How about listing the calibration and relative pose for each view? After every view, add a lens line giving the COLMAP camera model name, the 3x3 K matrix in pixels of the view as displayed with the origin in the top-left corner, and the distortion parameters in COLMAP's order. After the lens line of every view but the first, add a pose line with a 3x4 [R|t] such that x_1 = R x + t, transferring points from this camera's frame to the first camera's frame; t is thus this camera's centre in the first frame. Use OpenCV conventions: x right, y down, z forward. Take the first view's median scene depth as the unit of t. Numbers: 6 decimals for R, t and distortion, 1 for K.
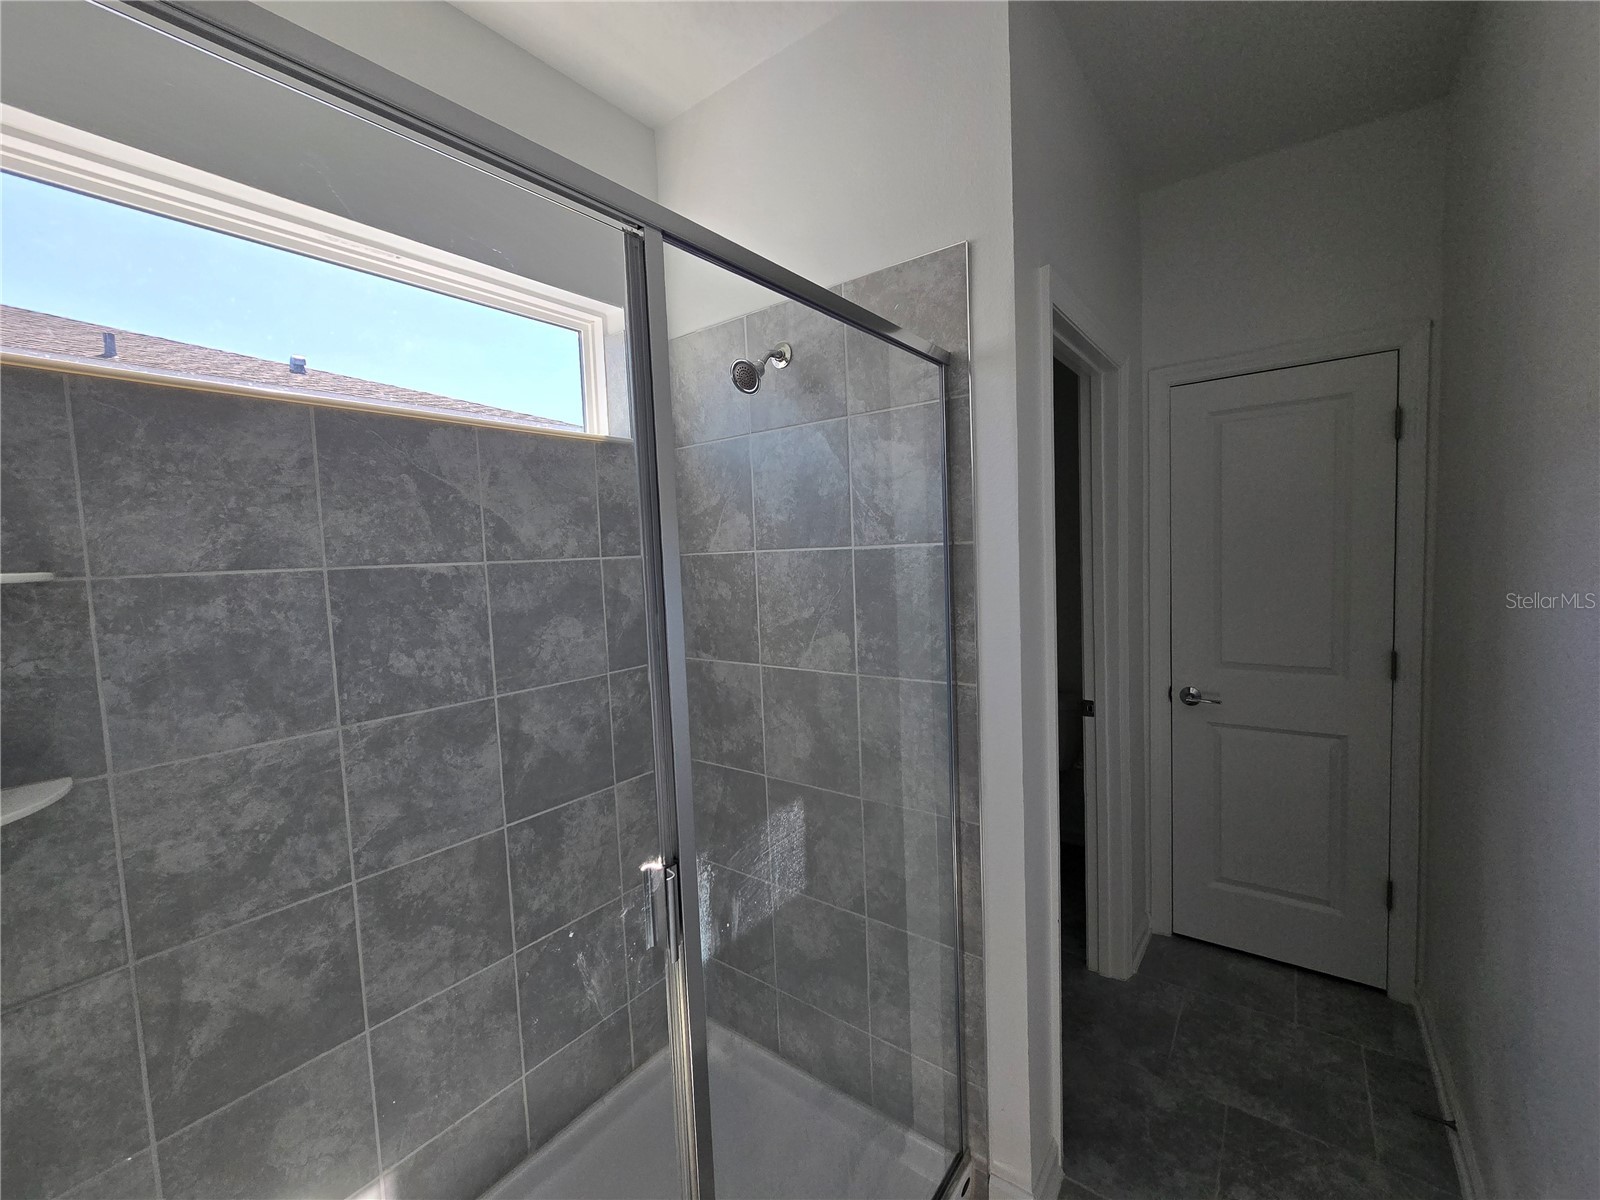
lens RADIAL K [[655.7, 0, 805.0], [0, 655.7, 595.3], [0, 0, 1]] dist [0.001166, 0.000392]
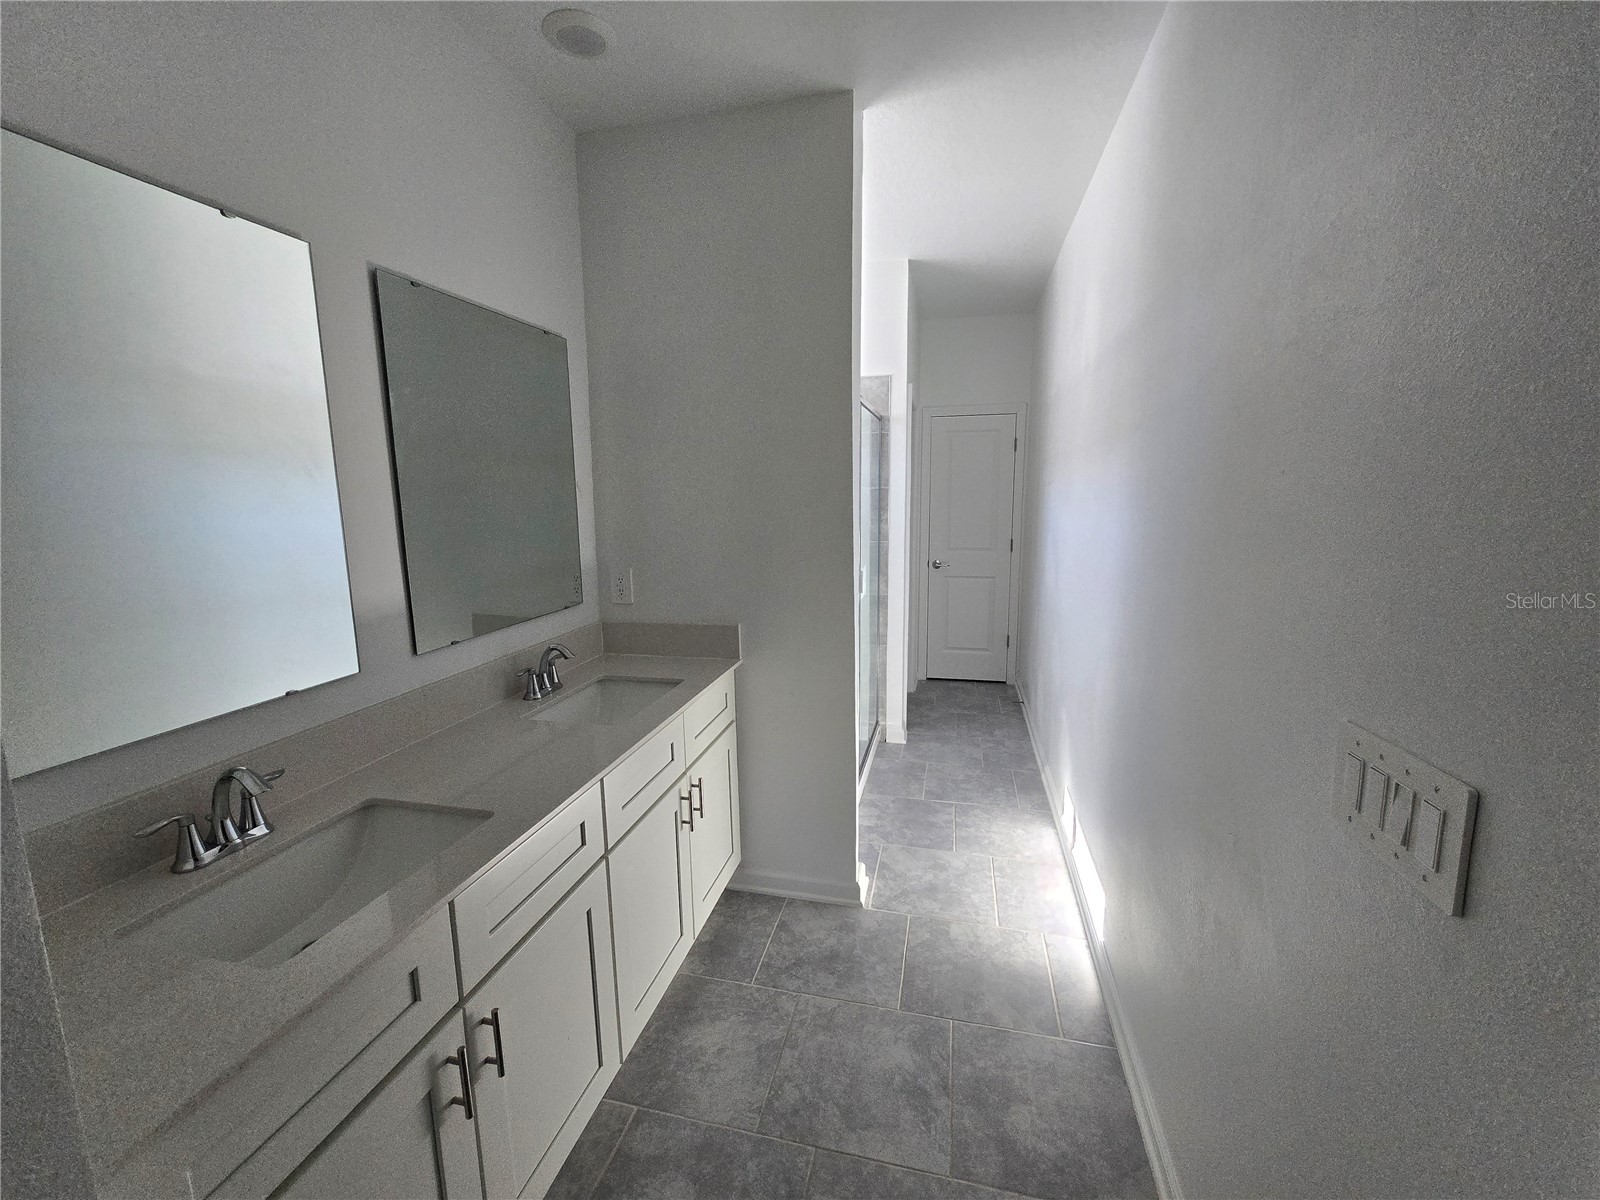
lens RADIAL K [[655.7, 0, 798.1], [0, 655.7, 595.7], [0, 0, 1]] dist [0.001166, 0.000392]
pose [[0.916481, -0.033650, 0.398661, -1.087076], [0.001500, 0.996739, 0.080685, 0.132380], [-0.400076, -0.073348, 0.913542, -1.242133]]
